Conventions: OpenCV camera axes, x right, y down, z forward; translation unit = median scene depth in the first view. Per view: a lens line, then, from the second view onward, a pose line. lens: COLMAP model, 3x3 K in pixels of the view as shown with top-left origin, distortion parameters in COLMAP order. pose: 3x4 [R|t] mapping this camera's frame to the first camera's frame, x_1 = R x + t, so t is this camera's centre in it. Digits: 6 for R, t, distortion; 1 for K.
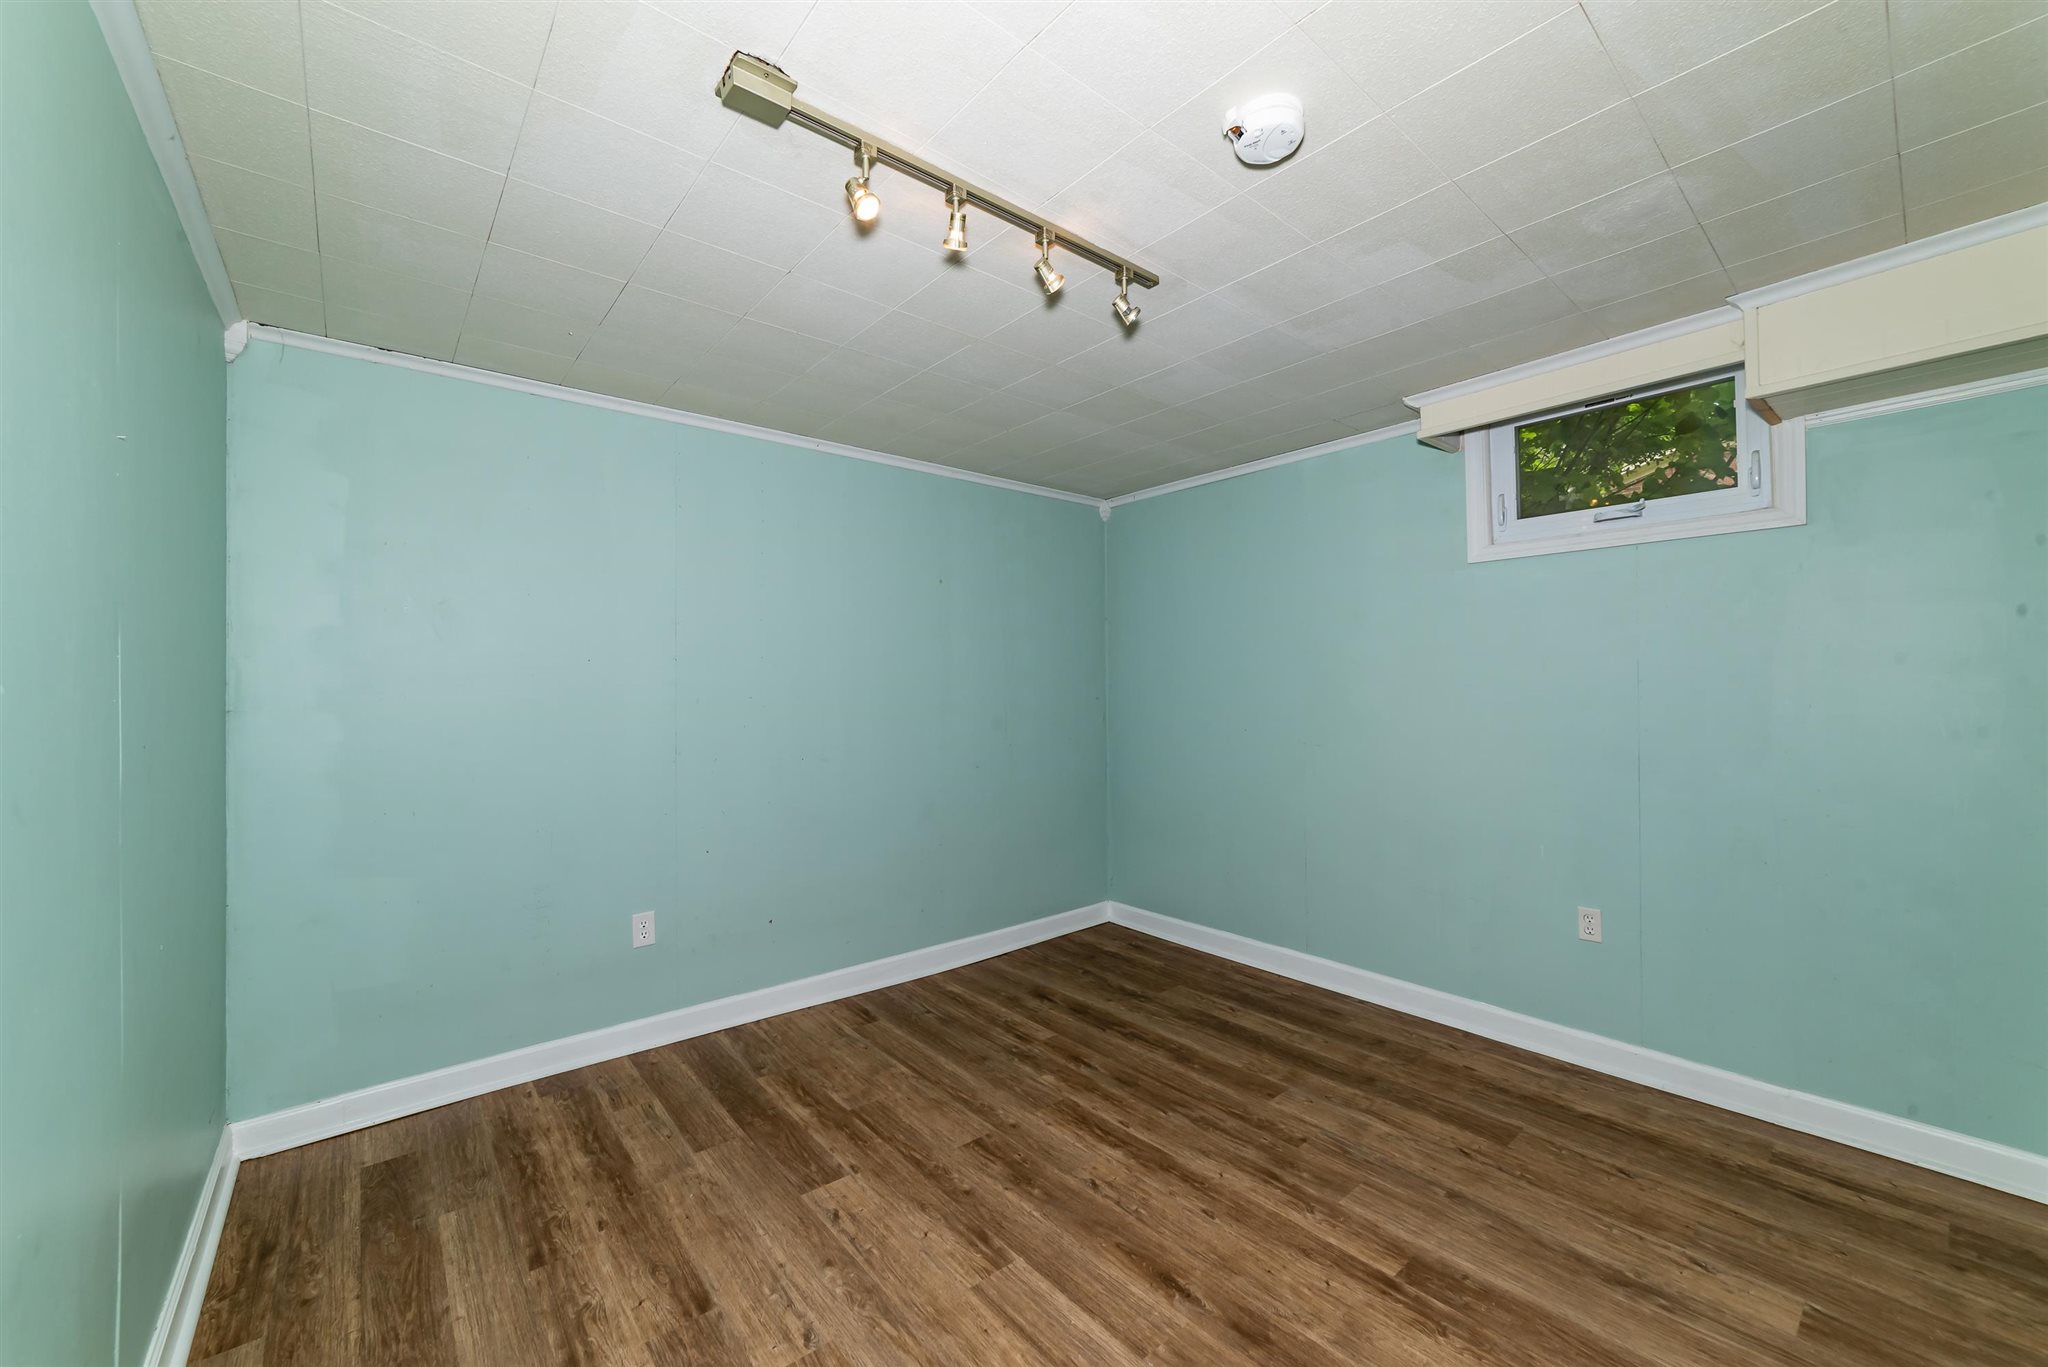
lens RADIAL K [[800.1, 0, 1017.4], [0, 800.1, 681.8], [0, 0, 1]] dist [-0.003588, 0.000361]
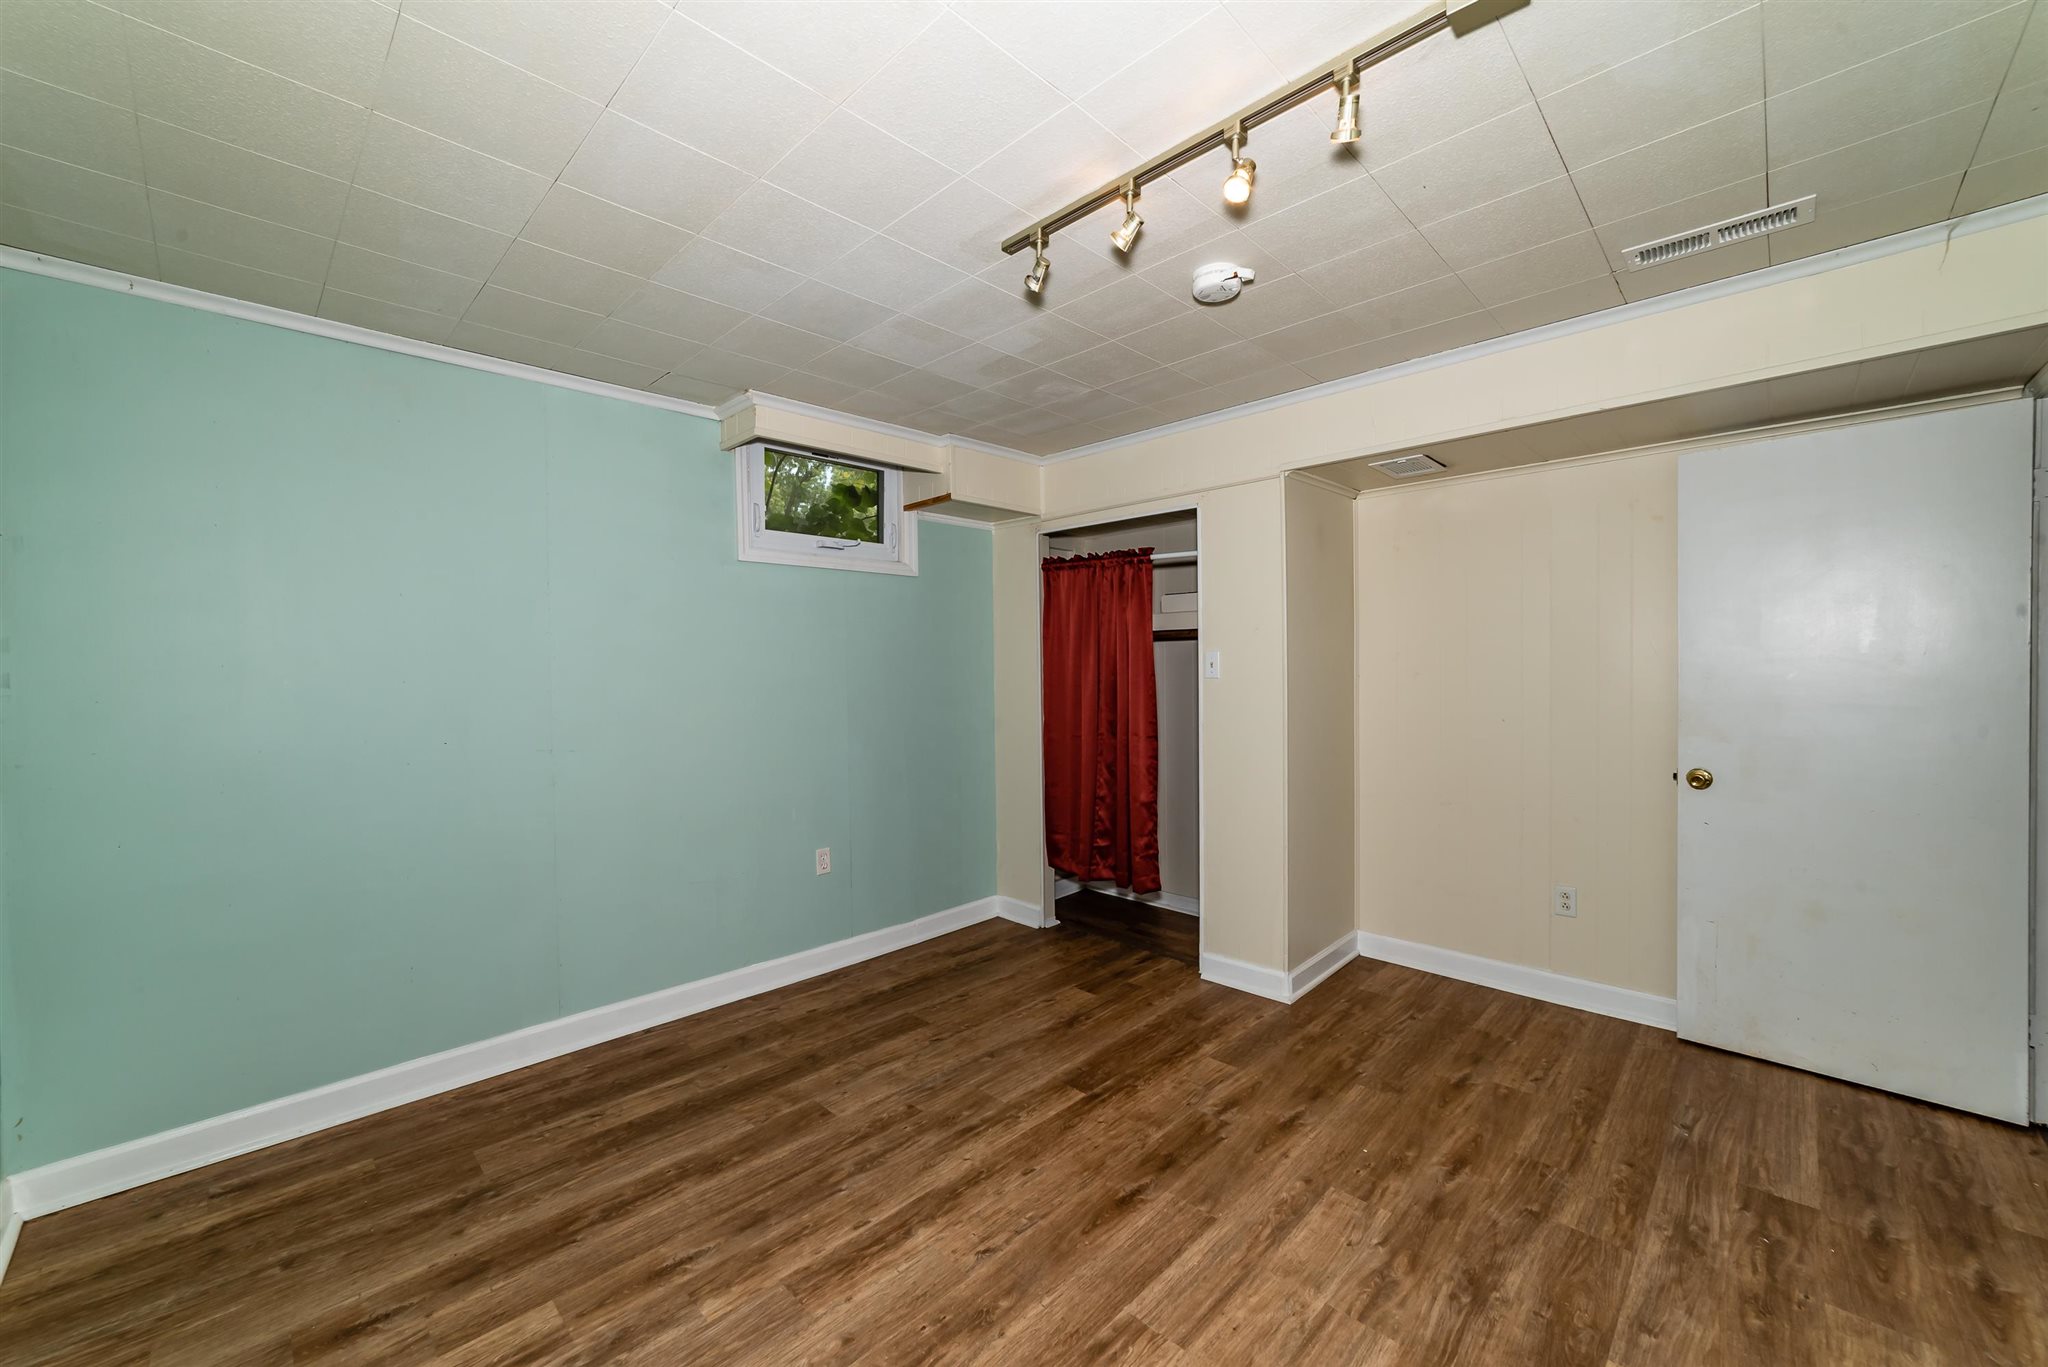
lens RADIAL K [[800.1, 0, 1017.4], [0, 800.1, 681.8], [0, 0, 1]] dist [-0.003588, 0.000361]
pose [[-0.098128, -0.005203, 0.995160, -0.635511], [-0.000136, 0.999986, 0.005215, 0.010540], [-0.995174, 0.000377, -0.098127, 0.880768]]
